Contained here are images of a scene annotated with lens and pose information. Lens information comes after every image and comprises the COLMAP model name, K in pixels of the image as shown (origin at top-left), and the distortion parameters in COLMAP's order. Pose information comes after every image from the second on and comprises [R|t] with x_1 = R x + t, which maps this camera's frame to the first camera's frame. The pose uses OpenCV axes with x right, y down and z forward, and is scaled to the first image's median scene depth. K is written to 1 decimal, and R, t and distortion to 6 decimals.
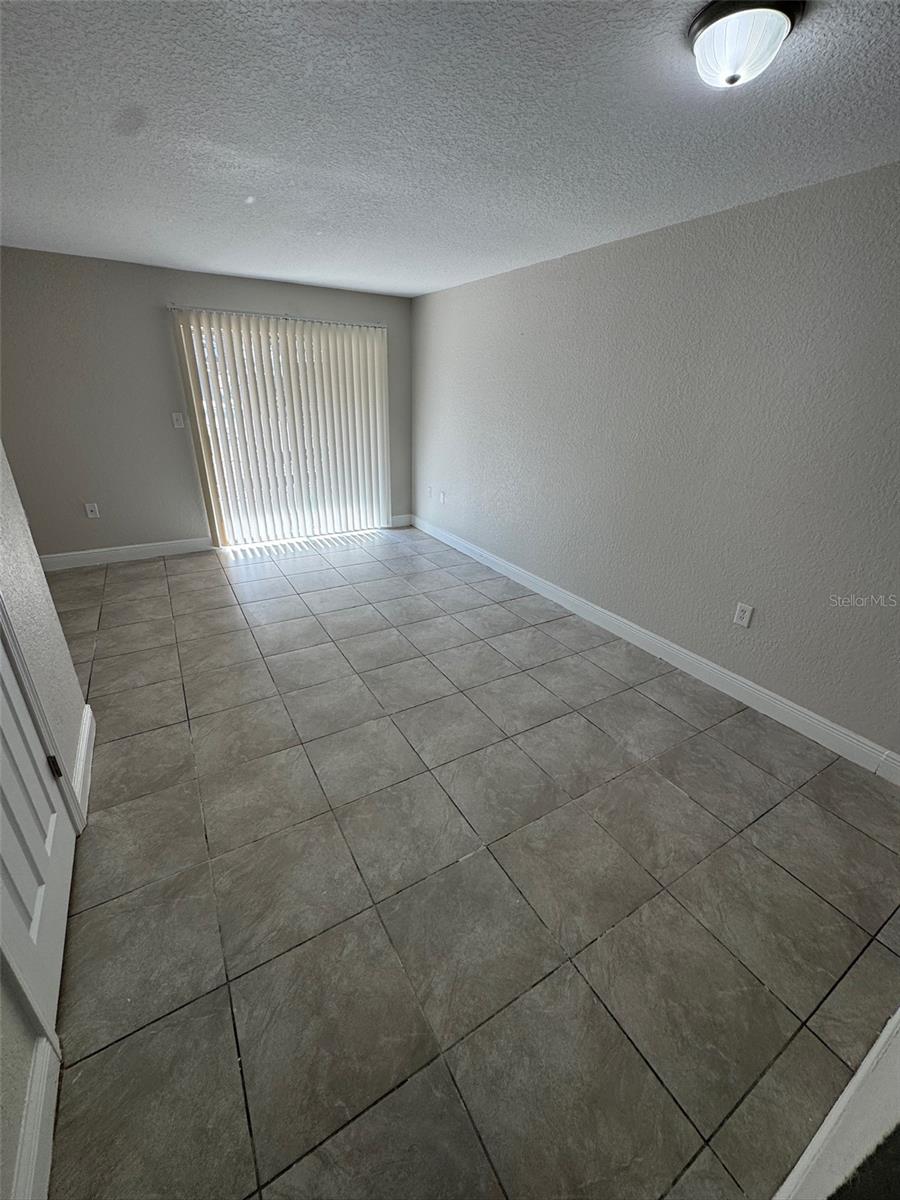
lens RADIAL K [[477.3, 0, 454.0], [0, 477.3, 599.2], [0, 0, 1]] dist [-0.002483, 0.000196]
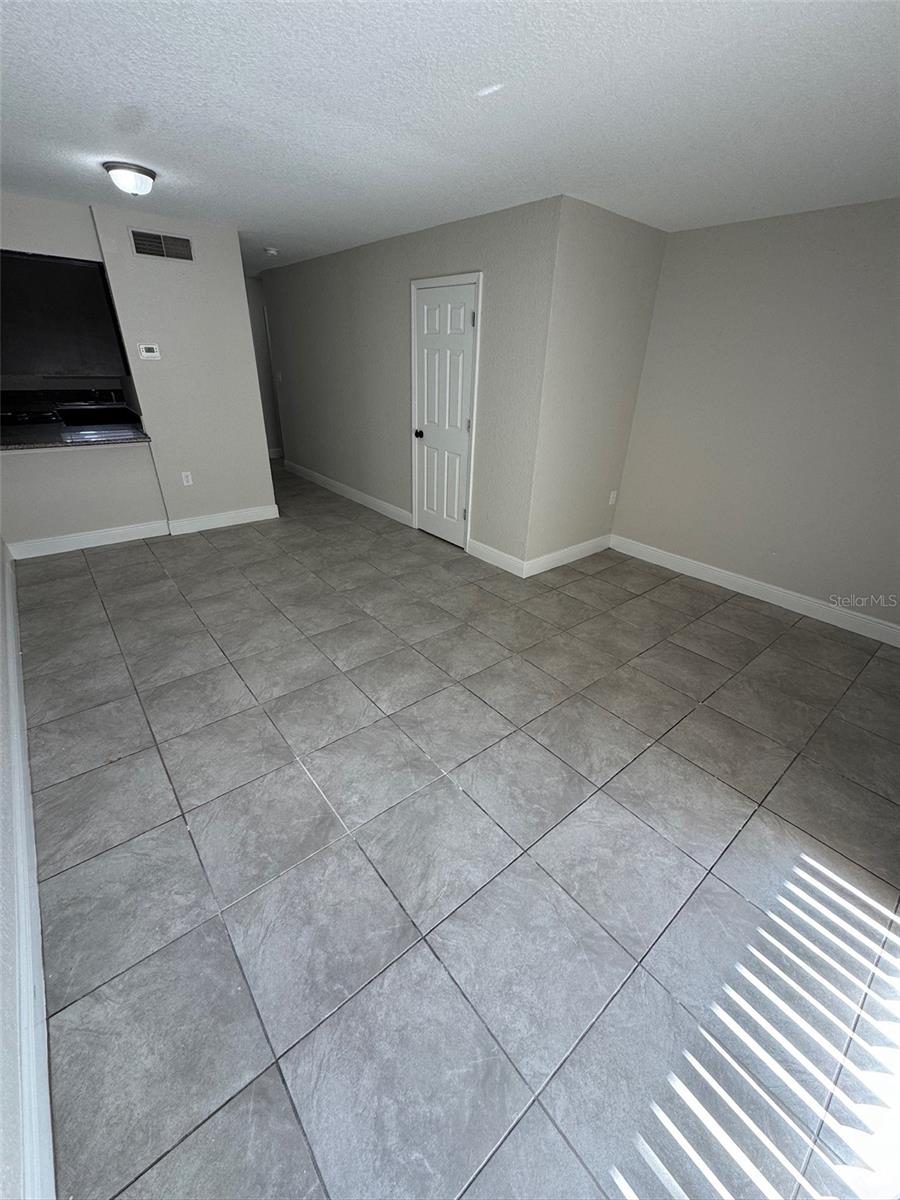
lens RADIAL K [[477.3, 0, 454.0], [0, 477.3, 599.2], [0, 0, 1]] dist [-0.002483, 0.000196]
pose [[-0.986186, 0.010535, -0.165309, -0.198997], [-0.121955, 0.629163, 0.767646, -0.709027], [0.112094, 0.777202, -0.619187, 1.593083]]
